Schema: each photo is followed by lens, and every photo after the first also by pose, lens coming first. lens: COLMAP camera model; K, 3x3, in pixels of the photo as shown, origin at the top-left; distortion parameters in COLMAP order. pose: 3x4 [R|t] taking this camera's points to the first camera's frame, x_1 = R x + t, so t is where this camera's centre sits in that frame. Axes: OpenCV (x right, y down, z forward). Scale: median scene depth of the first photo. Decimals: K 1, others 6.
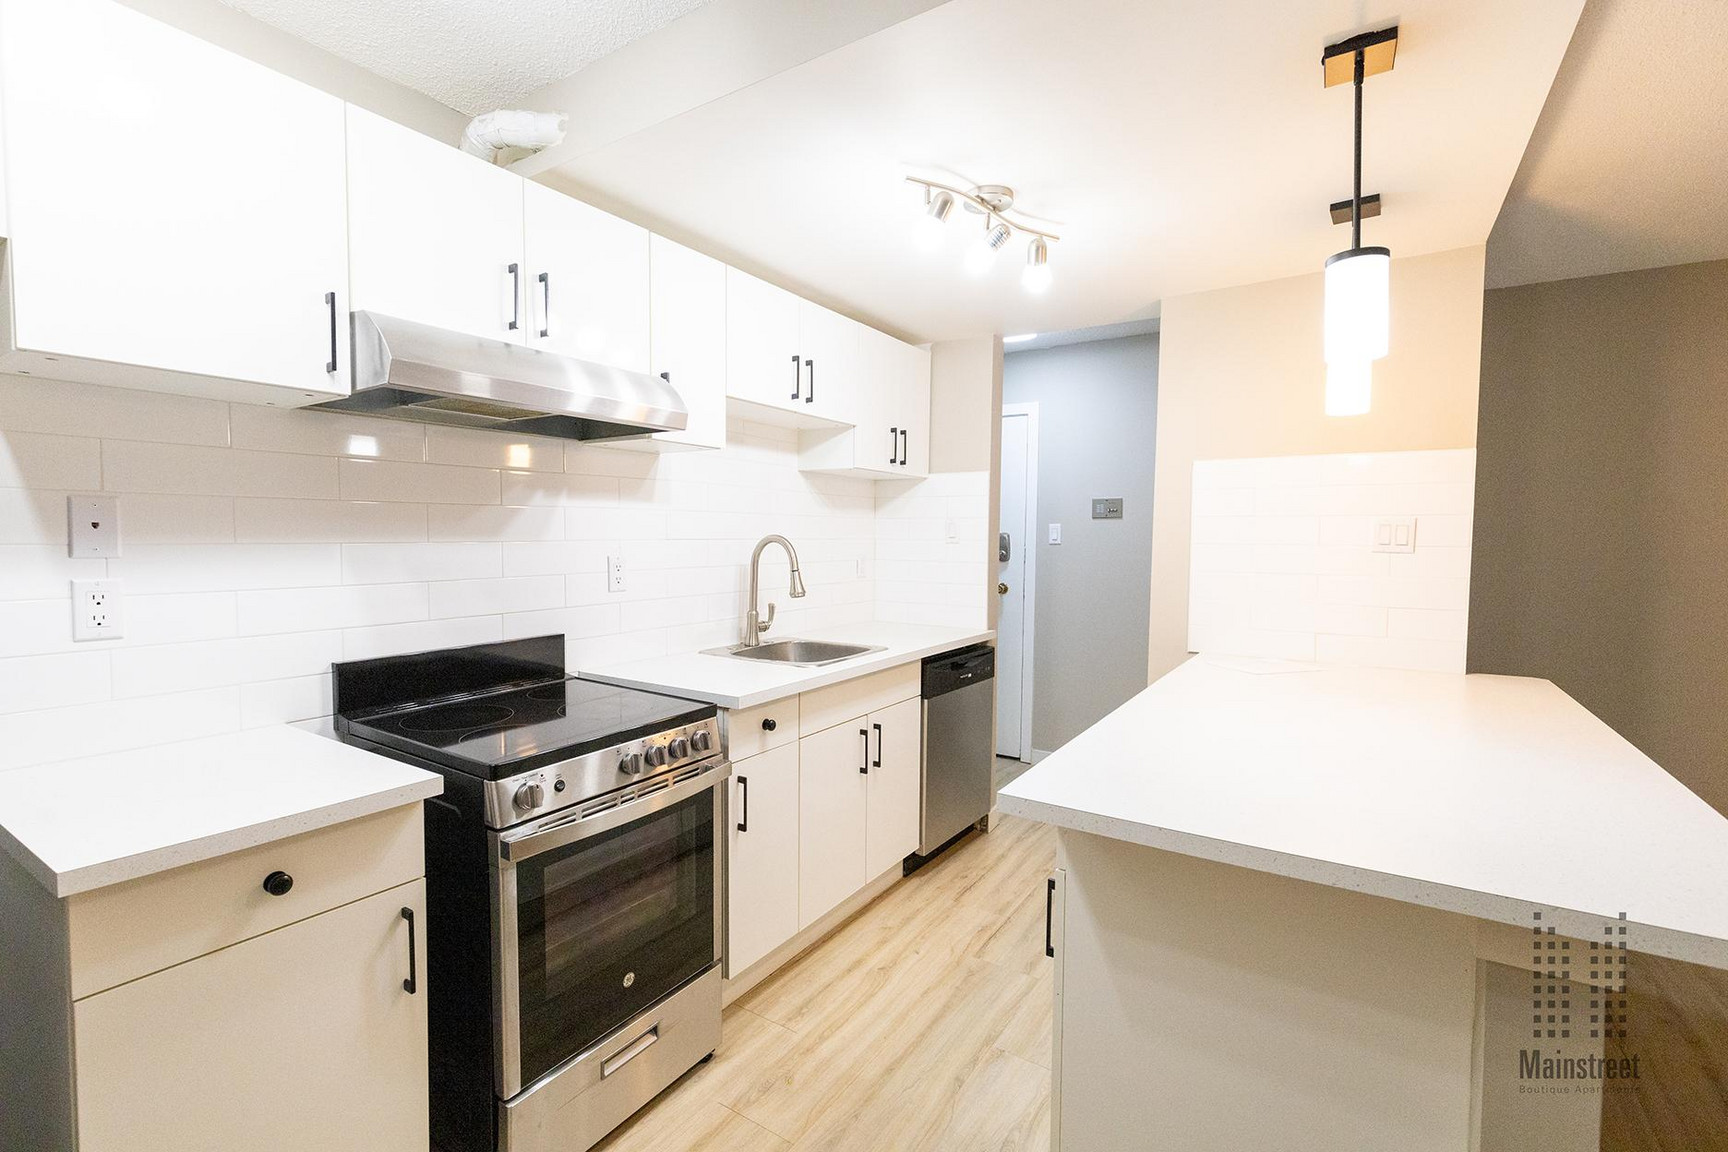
lens RADIAL K [[781.8, 0, 858.8], [0, 781.8, 573.2], [0, 0, 1]] dist [0.010768, -0.001639]
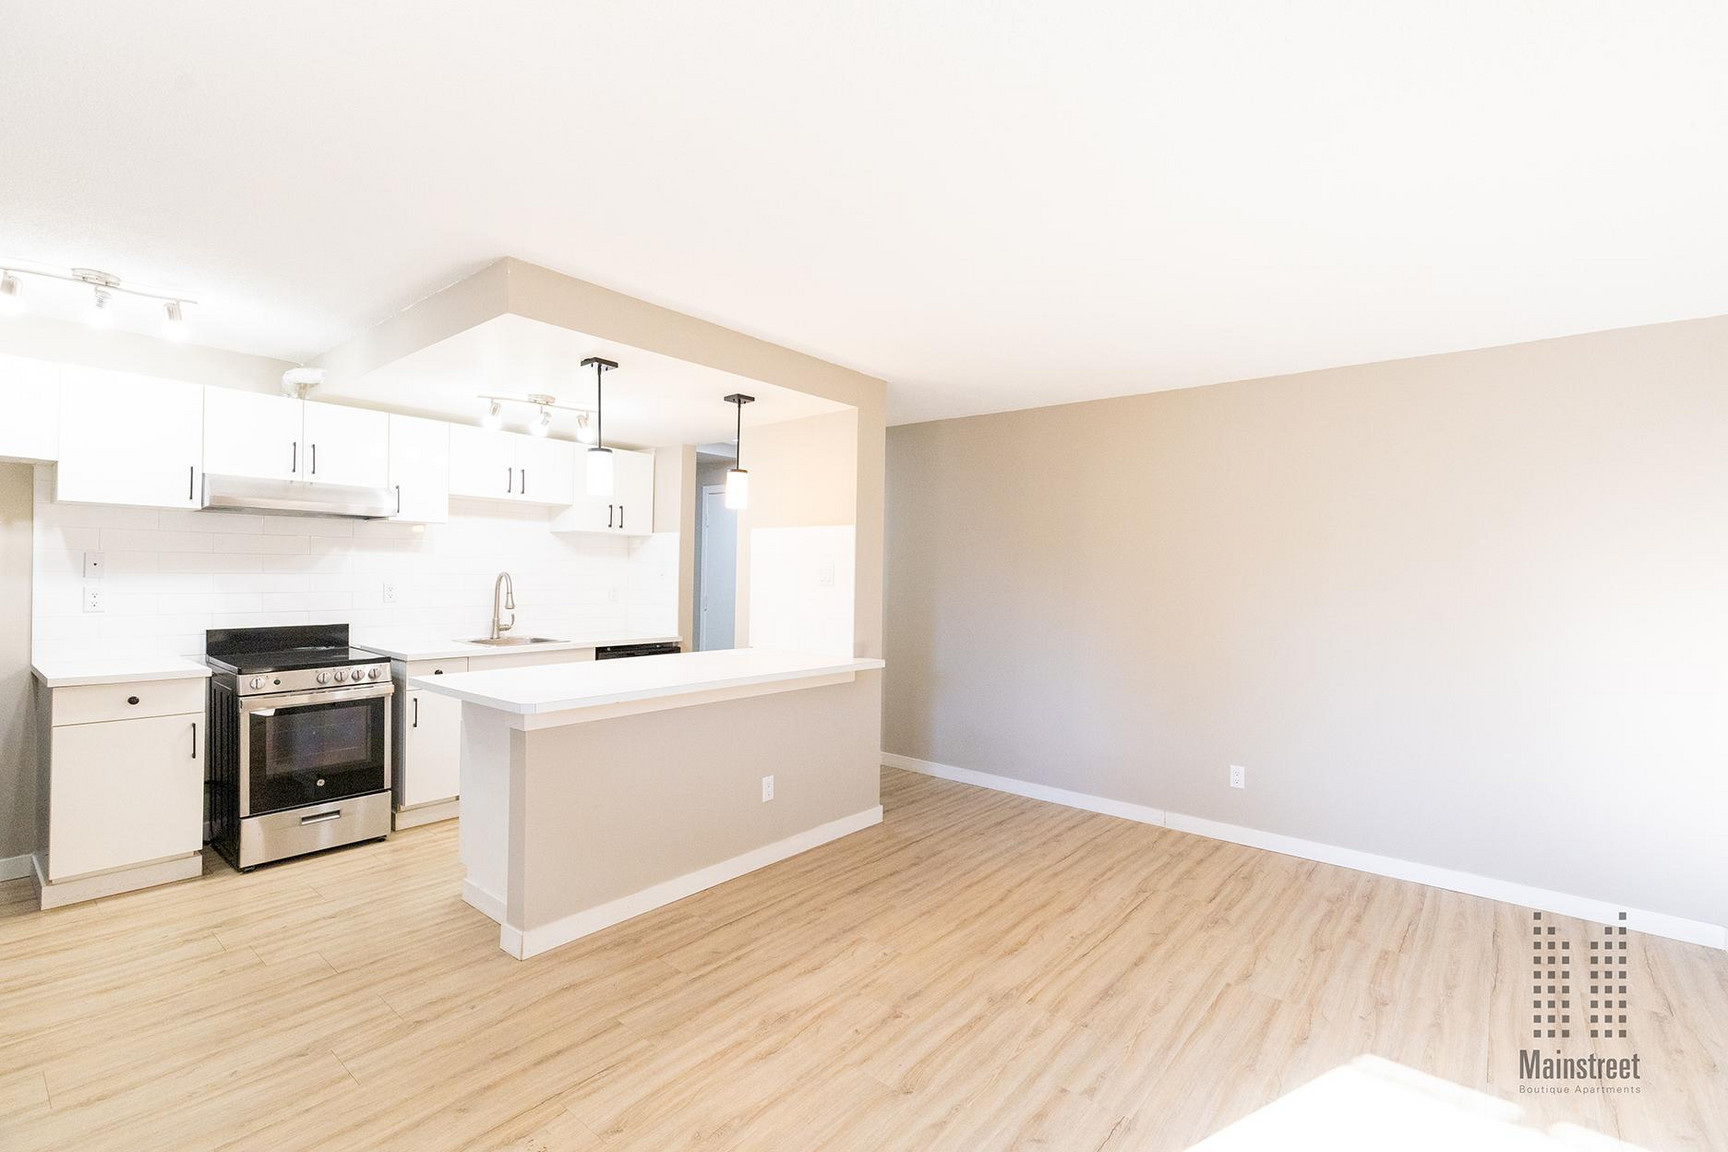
lens RADIAL K [[781.8, 0, 856.0], [0, 781.8, 573.6], [0, 0, 1]] dist [0.010768, -0.001639]
pose [[0.993174, 0.009091, -0.116291, 1.193222], [-0.015110, 0.998585, -0.050984, 0.041215], [0.115663, 0.052393, 0.991906, -0.825044]]
